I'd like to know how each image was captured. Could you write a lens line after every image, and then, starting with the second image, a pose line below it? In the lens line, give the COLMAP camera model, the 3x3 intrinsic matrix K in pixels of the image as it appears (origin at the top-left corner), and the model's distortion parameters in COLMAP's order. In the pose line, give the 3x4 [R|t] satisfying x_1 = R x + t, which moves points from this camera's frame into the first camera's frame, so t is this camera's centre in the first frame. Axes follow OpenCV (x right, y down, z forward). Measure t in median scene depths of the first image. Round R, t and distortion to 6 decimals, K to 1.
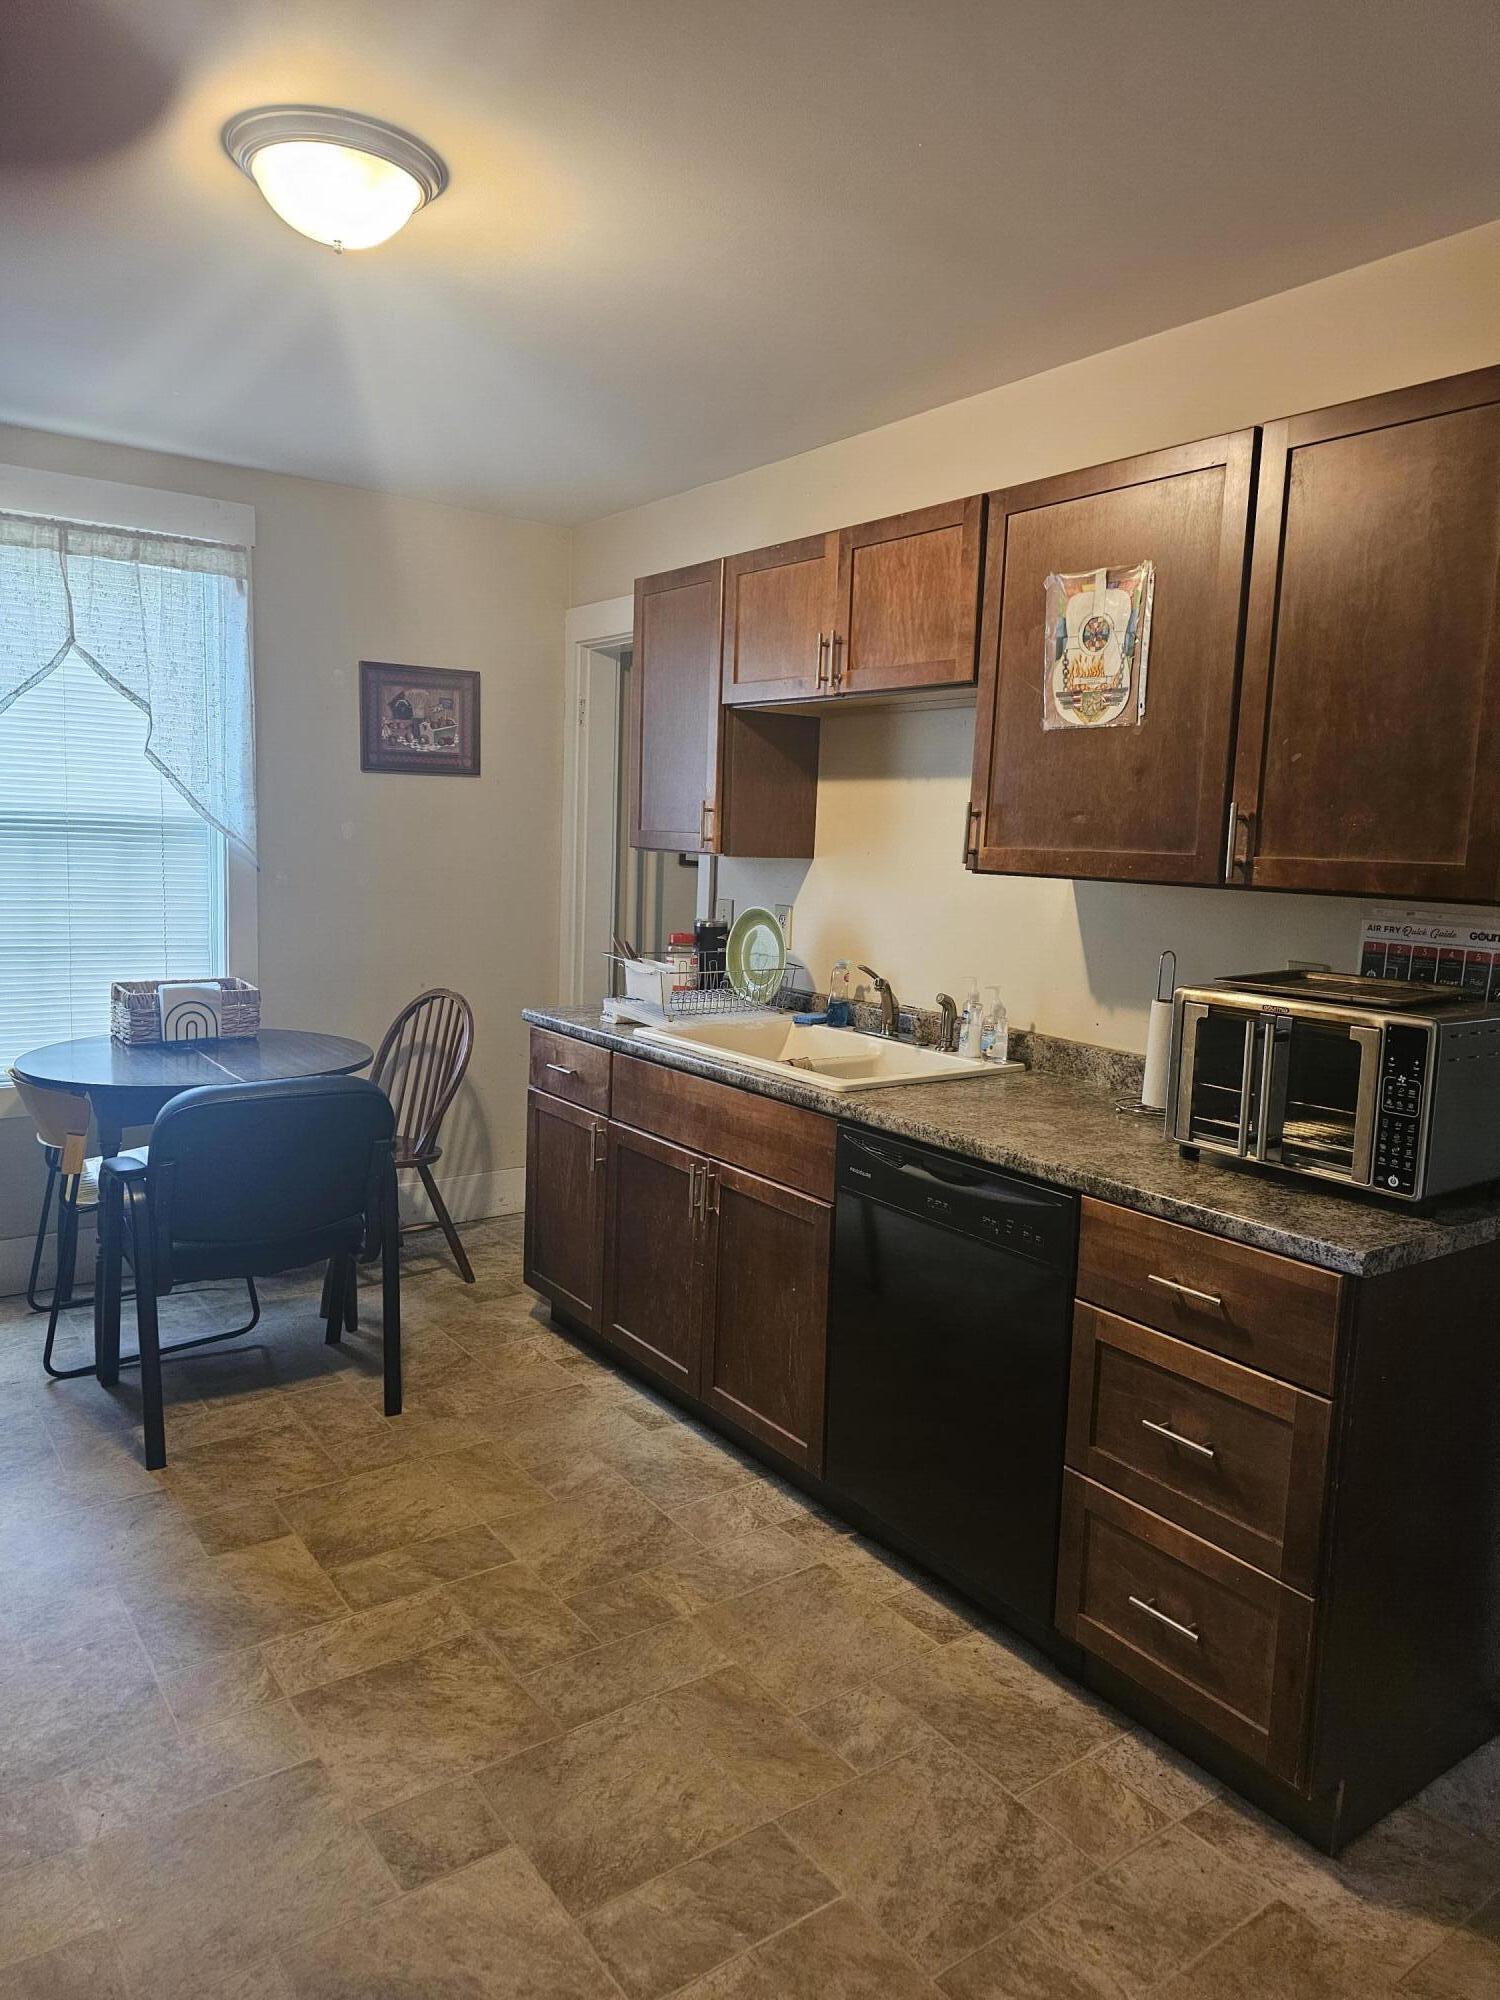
lens RADIAL K [[1354.6, 0, 740.5], [0, 1354.6, 1003.4], [0, 0, 1]] dist [0.021988, -0.004934]
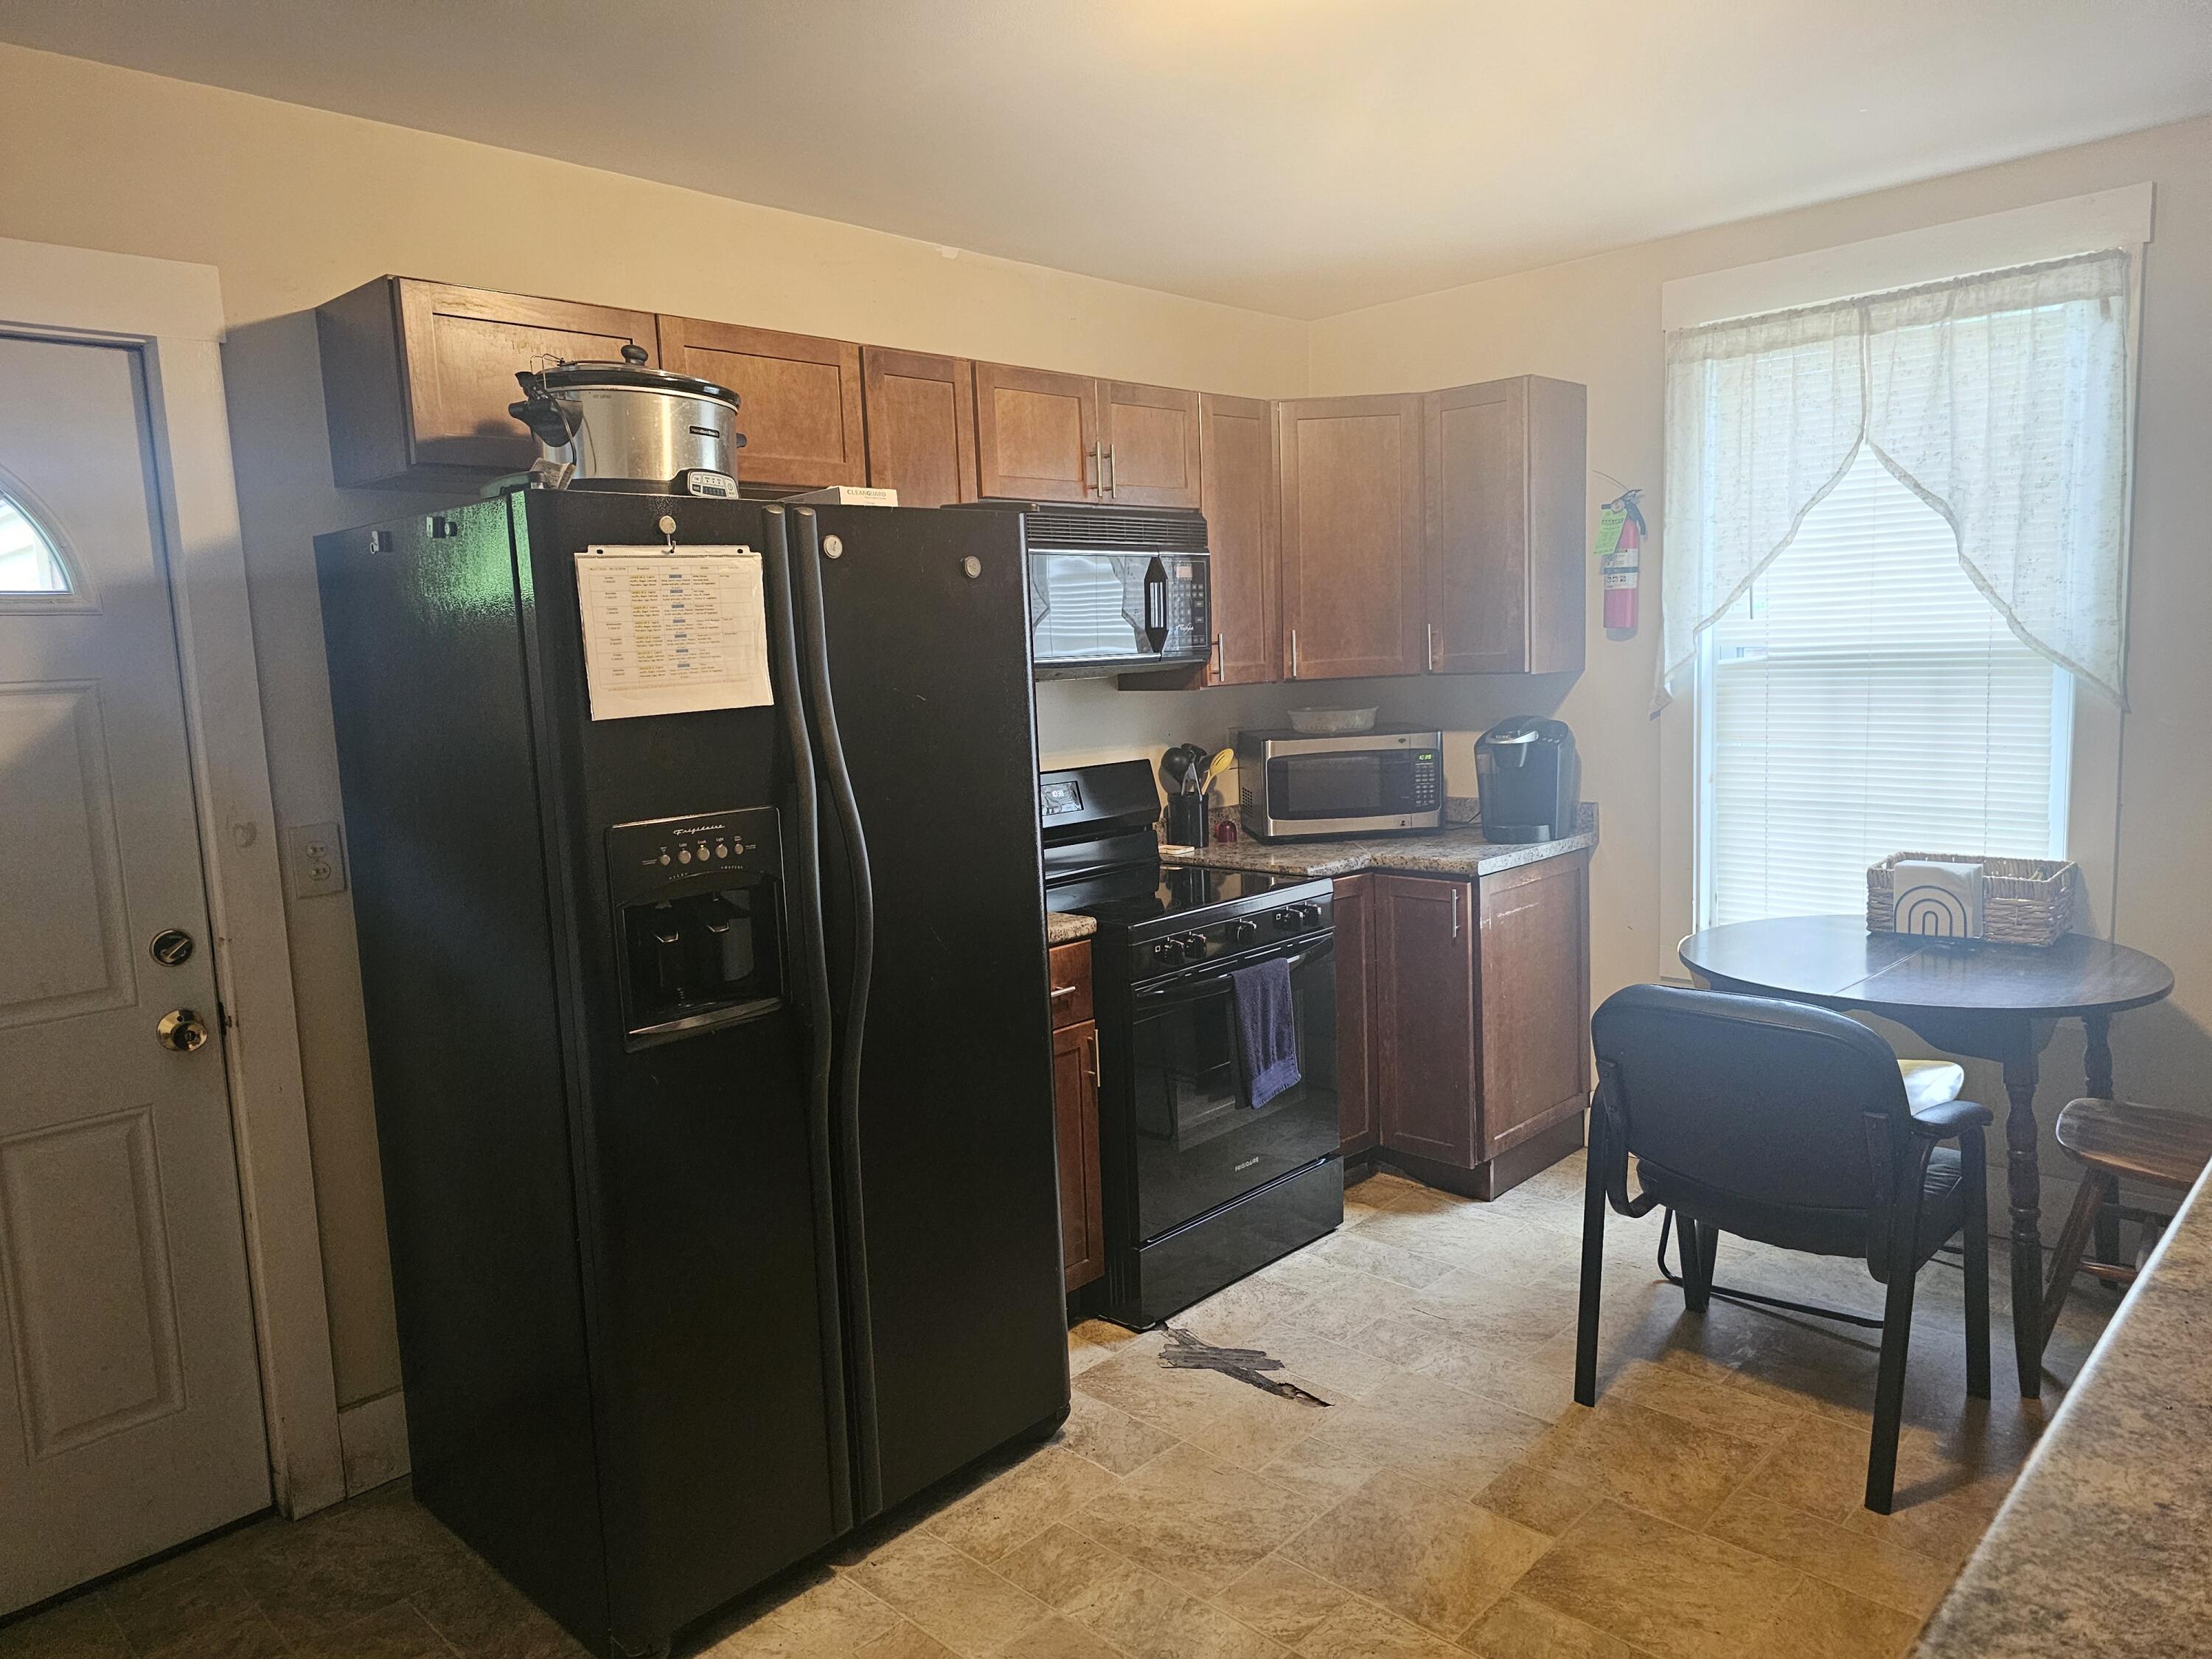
lens RADIAL K [[1498.2, 0, 1094.3], [0, 1498.2, 822.2], [0, 0, 1]] dist [0.021988, -0.004934]
pose [[0.170366, 0.082979, -0.981881, 0.352672], [-0.073696, 0.994730, 0.071278, -0.063761], [0.982621, 0.060217, 0.175584, 0.388903]]
